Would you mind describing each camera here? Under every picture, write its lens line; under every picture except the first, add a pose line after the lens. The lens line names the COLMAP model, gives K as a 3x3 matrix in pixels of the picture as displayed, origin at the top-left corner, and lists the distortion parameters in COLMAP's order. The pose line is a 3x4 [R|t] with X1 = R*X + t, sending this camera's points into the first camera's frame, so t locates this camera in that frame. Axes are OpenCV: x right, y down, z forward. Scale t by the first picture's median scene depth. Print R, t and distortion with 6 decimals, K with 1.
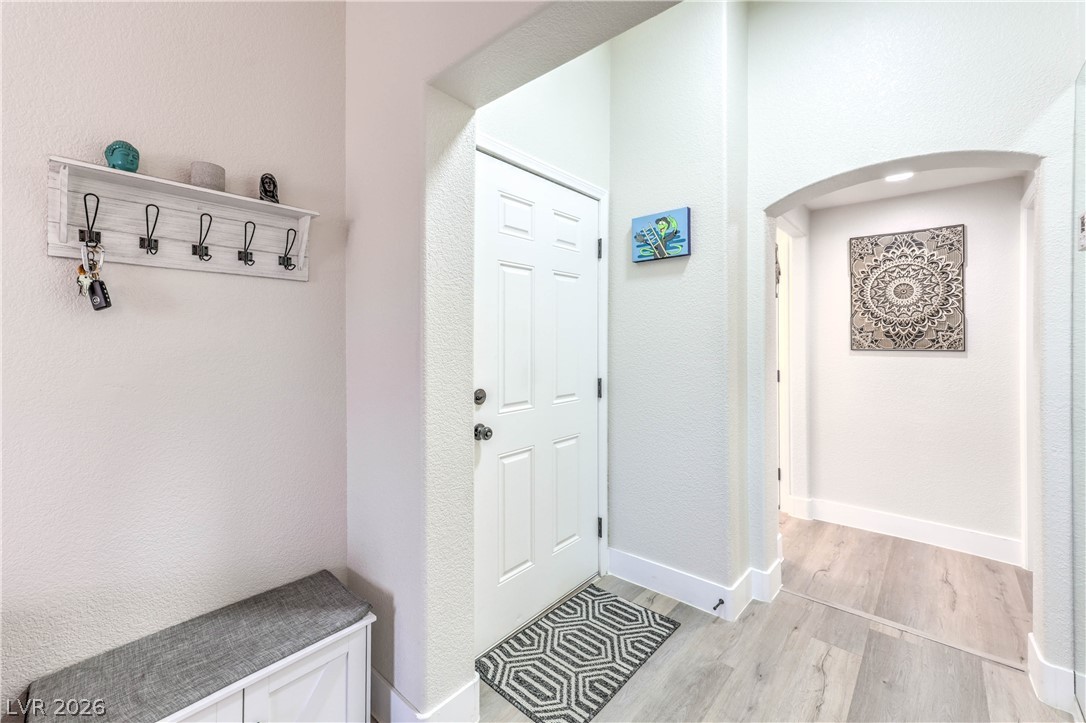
lens RADIAL K [[449.2, 0, 551.9], [0, 449.2, 343.0], [0, 0, 1]] dist [-0.001273, 0.000778]
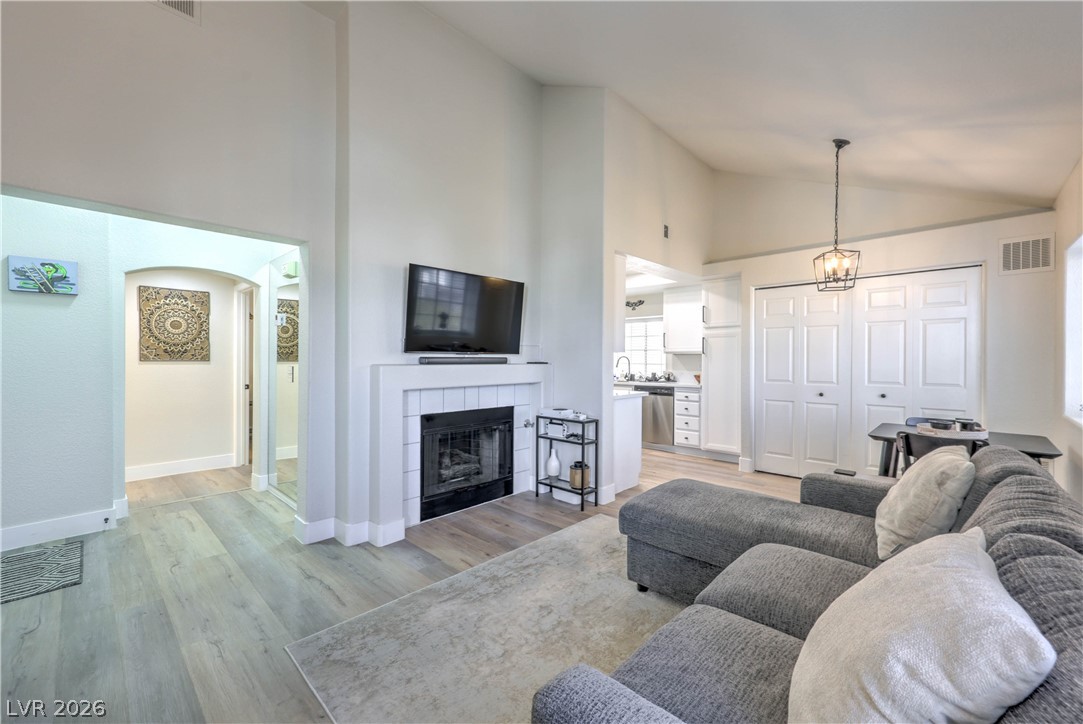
lens RADIAL K [[448.0, 0, 544.5], [0, 448.0, 358.7], [0, 0, 1]] dist [-0.001273, 0.000778]
pose [[0.047965, 0.000012, 0.998849, -0.955069], [-0.003955, 0.999992, 0.000178, 0.004005], [-0.998841, -0.003959, 0.047964, -0.522707]]
